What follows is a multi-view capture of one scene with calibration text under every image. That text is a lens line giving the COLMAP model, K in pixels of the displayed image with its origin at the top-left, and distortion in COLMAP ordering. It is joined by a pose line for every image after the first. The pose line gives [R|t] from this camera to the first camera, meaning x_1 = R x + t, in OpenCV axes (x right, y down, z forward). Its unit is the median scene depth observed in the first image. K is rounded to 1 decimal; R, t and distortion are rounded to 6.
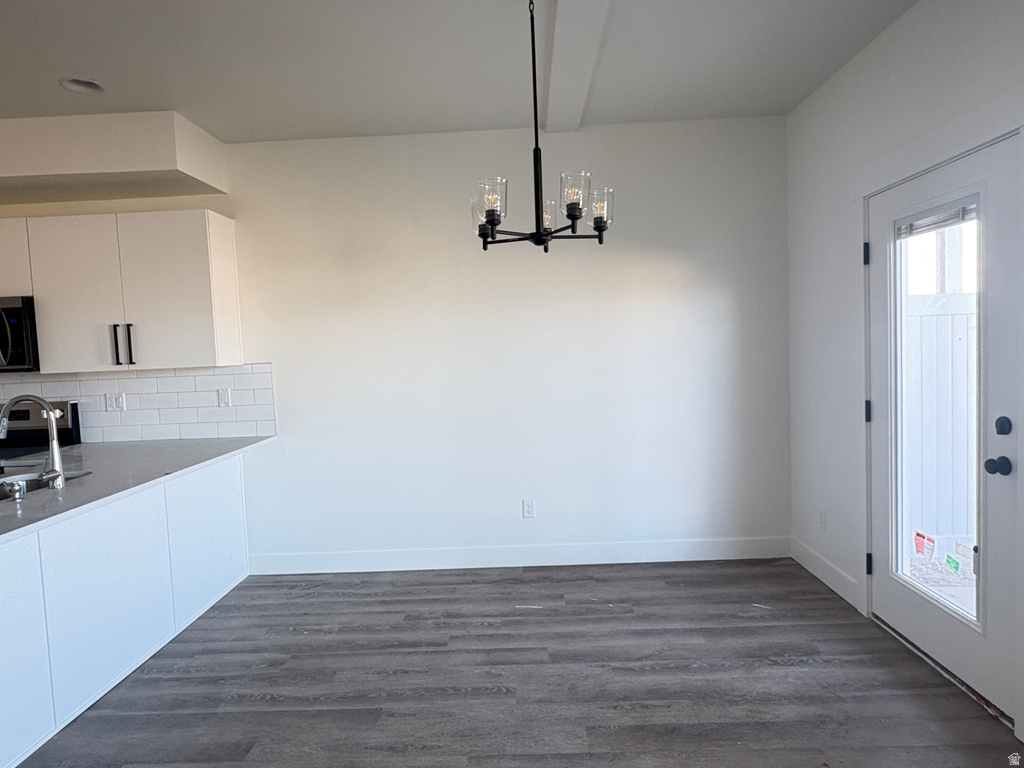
lens RADIAL K [[623.2, 0, 512.0], [0, 623.2, 384.0], [0, 0, 1]] dist [-0.002607, 0.000342]
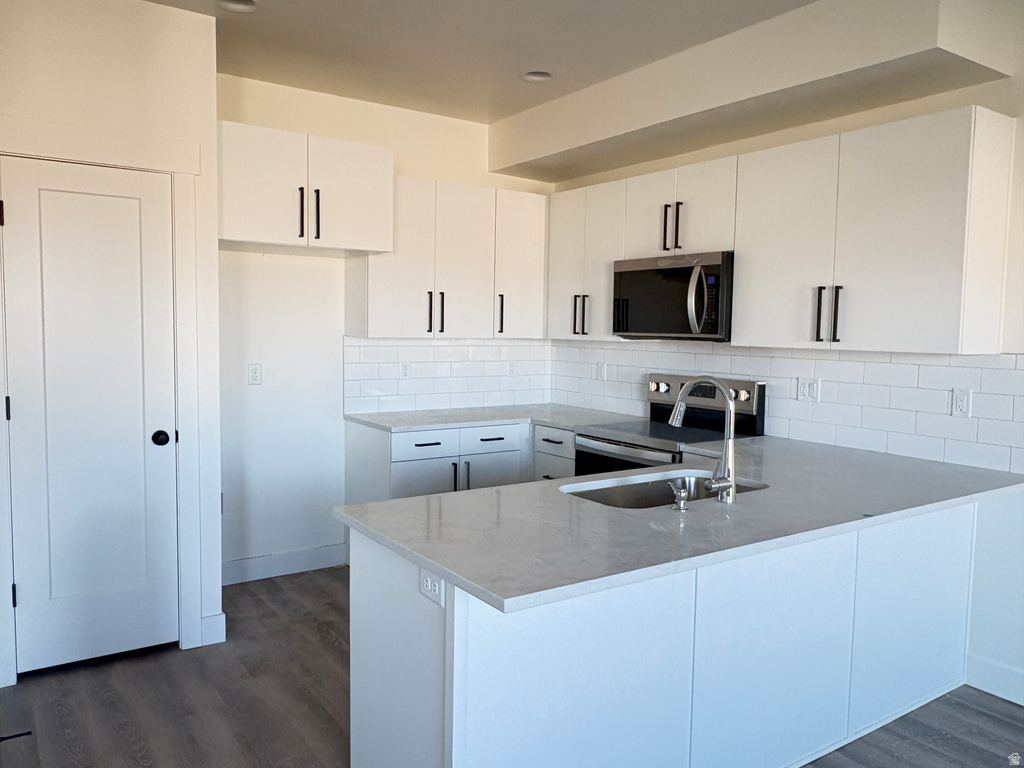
lens RADIAL K [[773.0, 0, 512.0], [0, 773.0, 384.0], [0, 0, 1]] dist [-0.005649, 0.001994]
pose [[0.590017, 0.110466, -0.799798, -0.106708], [-0.091933, 0.993345, 0.069378, -0.010492], [0.802140, 0.032594, 0.596246, 0.161652]]
